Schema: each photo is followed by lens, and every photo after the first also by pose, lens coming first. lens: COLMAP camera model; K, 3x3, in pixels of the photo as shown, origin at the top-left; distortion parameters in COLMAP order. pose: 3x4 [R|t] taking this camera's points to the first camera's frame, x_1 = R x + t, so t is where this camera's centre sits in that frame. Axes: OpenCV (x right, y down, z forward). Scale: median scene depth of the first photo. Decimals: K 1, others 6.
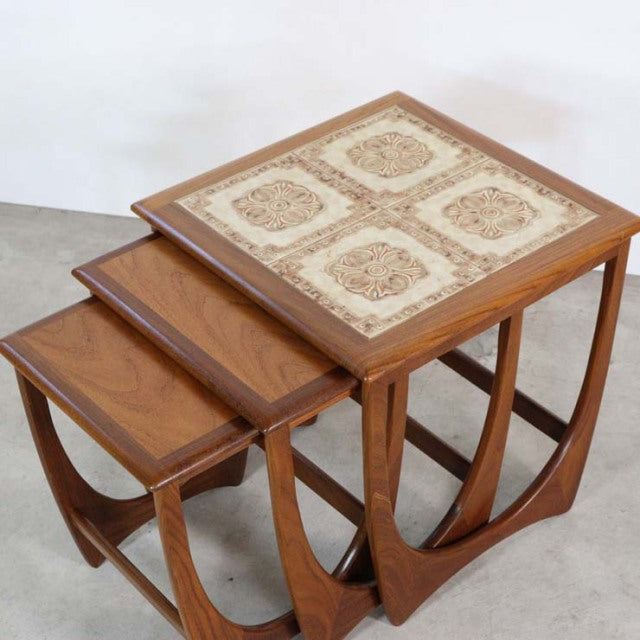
lens RADIAL K [[1389.3, 0, 320.0], [0, 1389.3, 320.0], [0, 0, 1]] dist [0.083643, -0.289083]
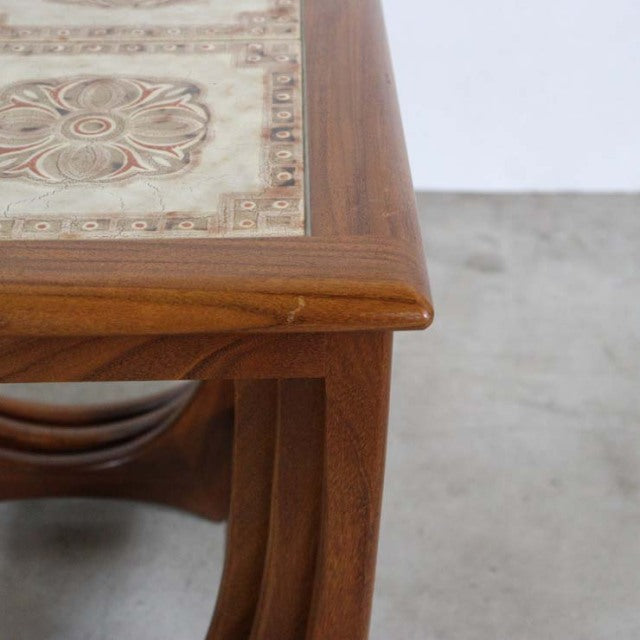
lens RADIAL K [[1292.2, 0, 320.0], [0, 1292.2, 320.0], [0, 0, 1]] dist [-0.222507, 0.407002]
pose [[0.788185, 0.386107, -0.479256, 0.340573], [-0.397373, 0.913917, 0.082767, -0.081244], [0.469958, 0.125208, 0.873764, 0.743914]]
